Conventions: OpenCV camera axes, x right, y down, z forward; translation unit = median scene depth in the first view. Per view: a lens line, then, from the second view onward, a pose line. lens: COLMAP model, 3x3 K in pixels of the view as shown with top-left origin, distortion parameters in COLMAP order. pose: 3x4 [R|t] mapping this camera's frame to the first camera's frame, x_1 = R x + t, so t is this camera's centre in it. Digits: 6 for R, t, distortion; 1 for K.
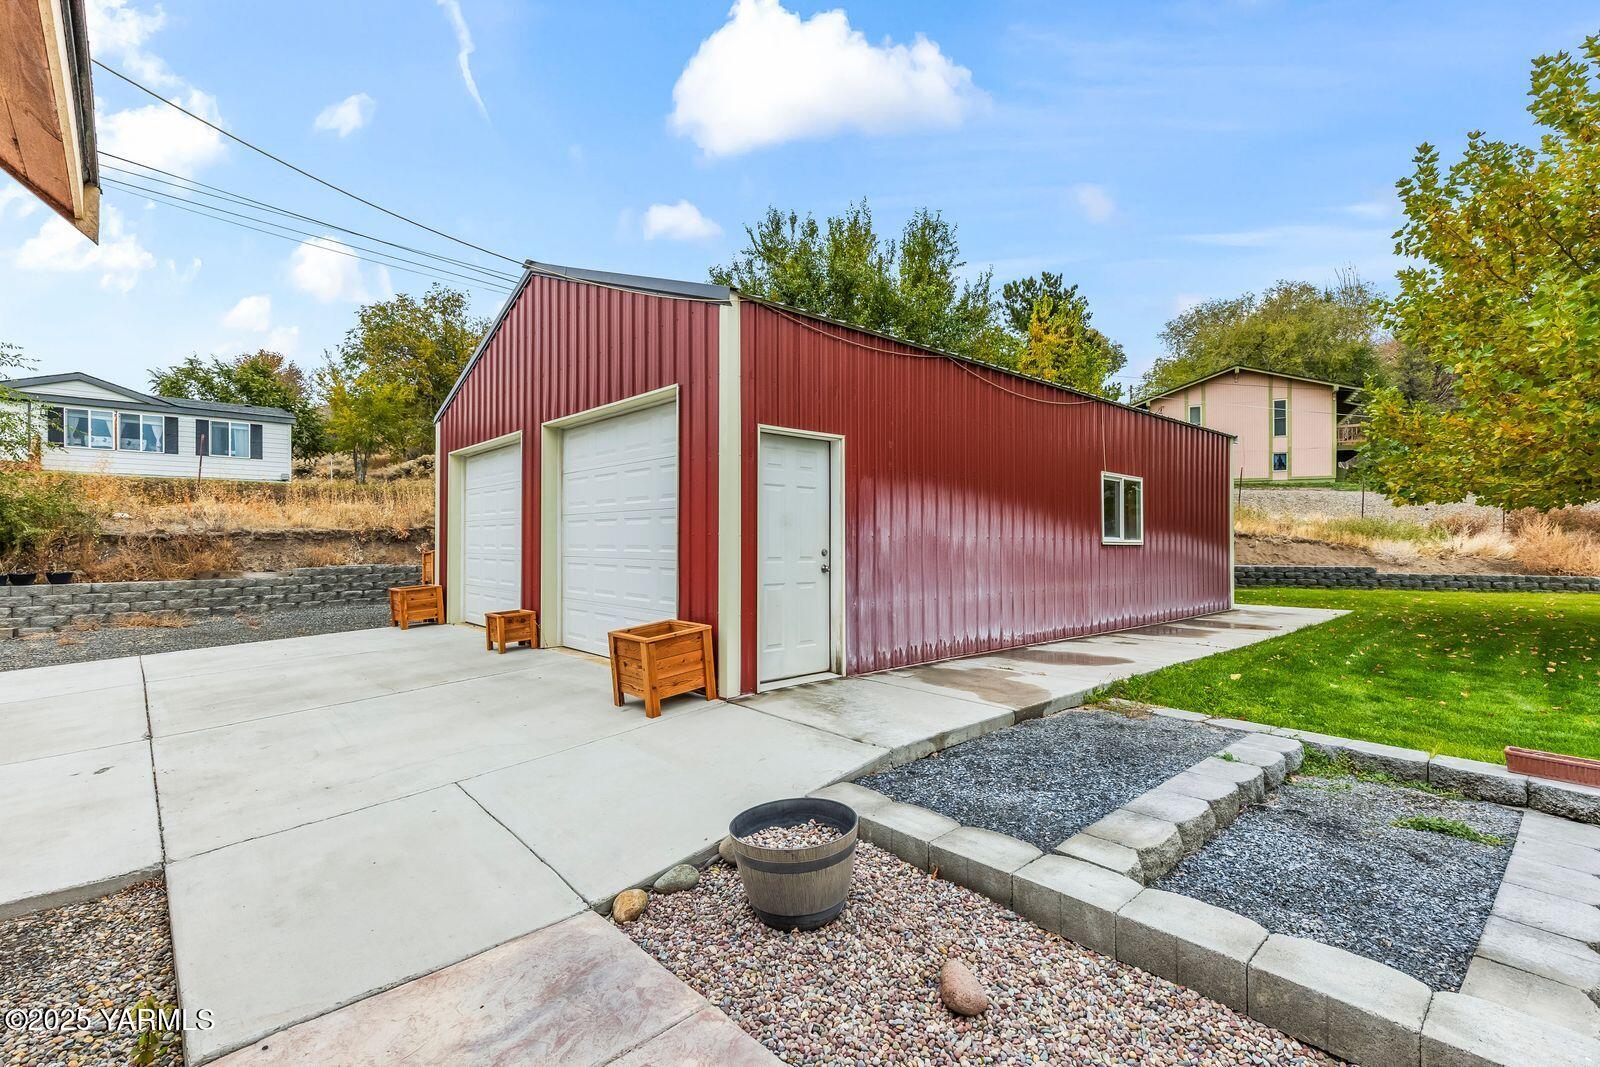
lens RADIAL K [[720.5, 0, 803.6], [0, 720.5, 539.3], [0, 0, 1]] dist [0.006944, -0.000171]
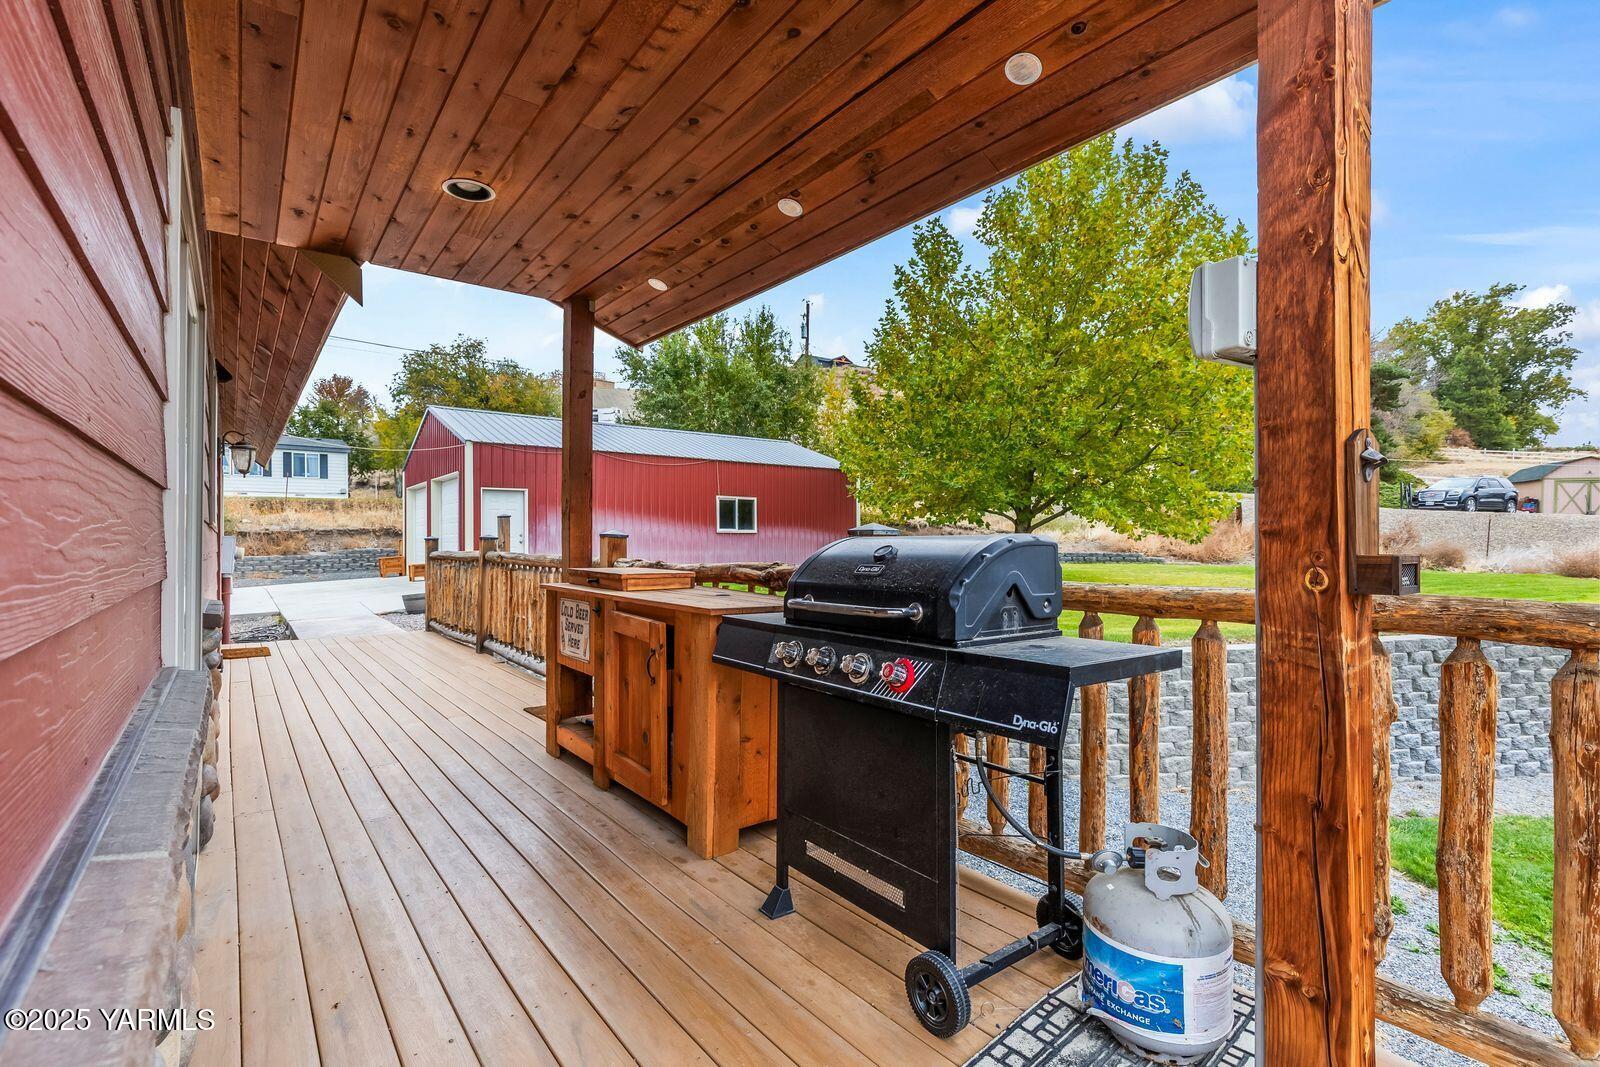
lens RADIAL K [[720.5, 0, 803.6], [0, 720.5, 539.3], [0, 0, 1]] dist [0.006944, -0.000171]
pose [[0.997297, -0.005600, -0.073256, 0.490318], [0.005865, 0.999977, 0.003411, 0.012619], [0.073235, -0.003832, 0.997307, -0.591951]]
